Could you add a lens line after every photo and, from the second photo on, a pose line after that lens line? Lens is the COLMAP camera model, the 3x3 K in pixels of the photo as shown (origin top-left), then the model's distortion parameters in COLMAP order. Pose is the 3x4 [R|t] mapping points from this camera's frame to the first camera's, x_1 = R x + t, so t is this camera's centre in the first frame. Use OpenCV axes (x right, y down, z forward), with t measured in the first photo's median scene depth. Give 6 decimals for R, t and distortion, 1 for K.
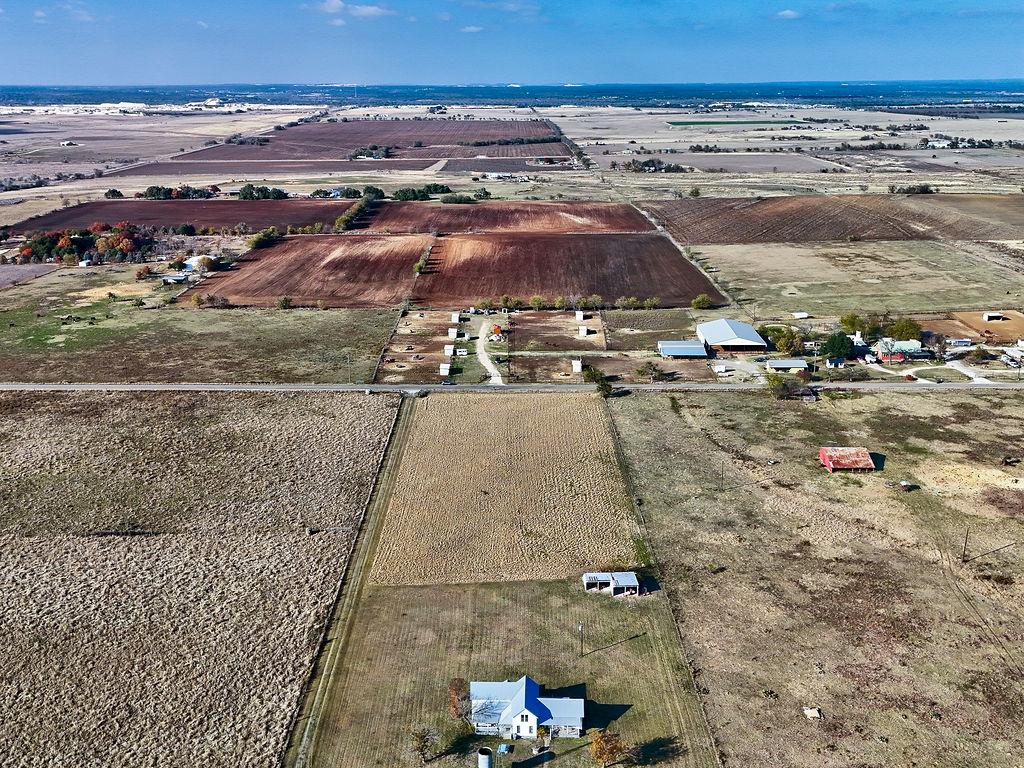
lens RADIAL K [[993.7, 0, 511.9], [0, 993.7, 387.7], [0, 0, 1]] dist [0.105198, -0.165299]
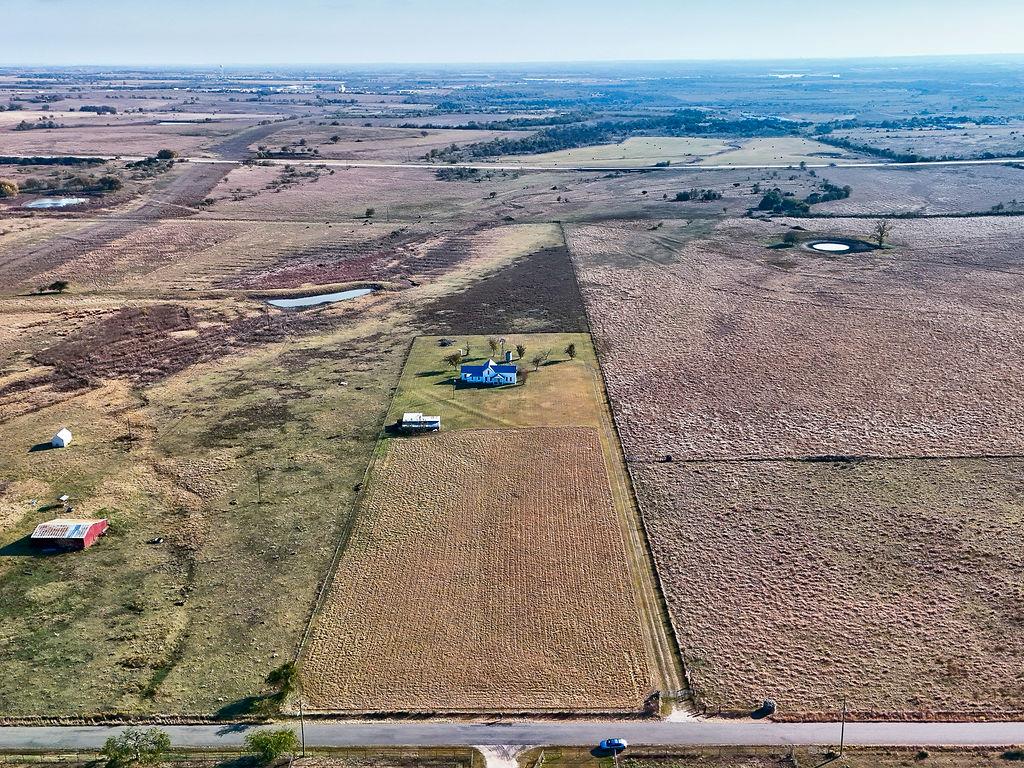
lens RADIAL K [[993.7, 0, 511.9], [0, 993.7, 387.7], [0, 0, 1]] dist [0.105198, -0.165299]
pose [[-0.999851, 0.010745, 0.013481, -0.030271], [0.016554, 0.816709, 0.576812, -0.415066], [-0.004813, 0.576949, -0.816766, 1.361165]]
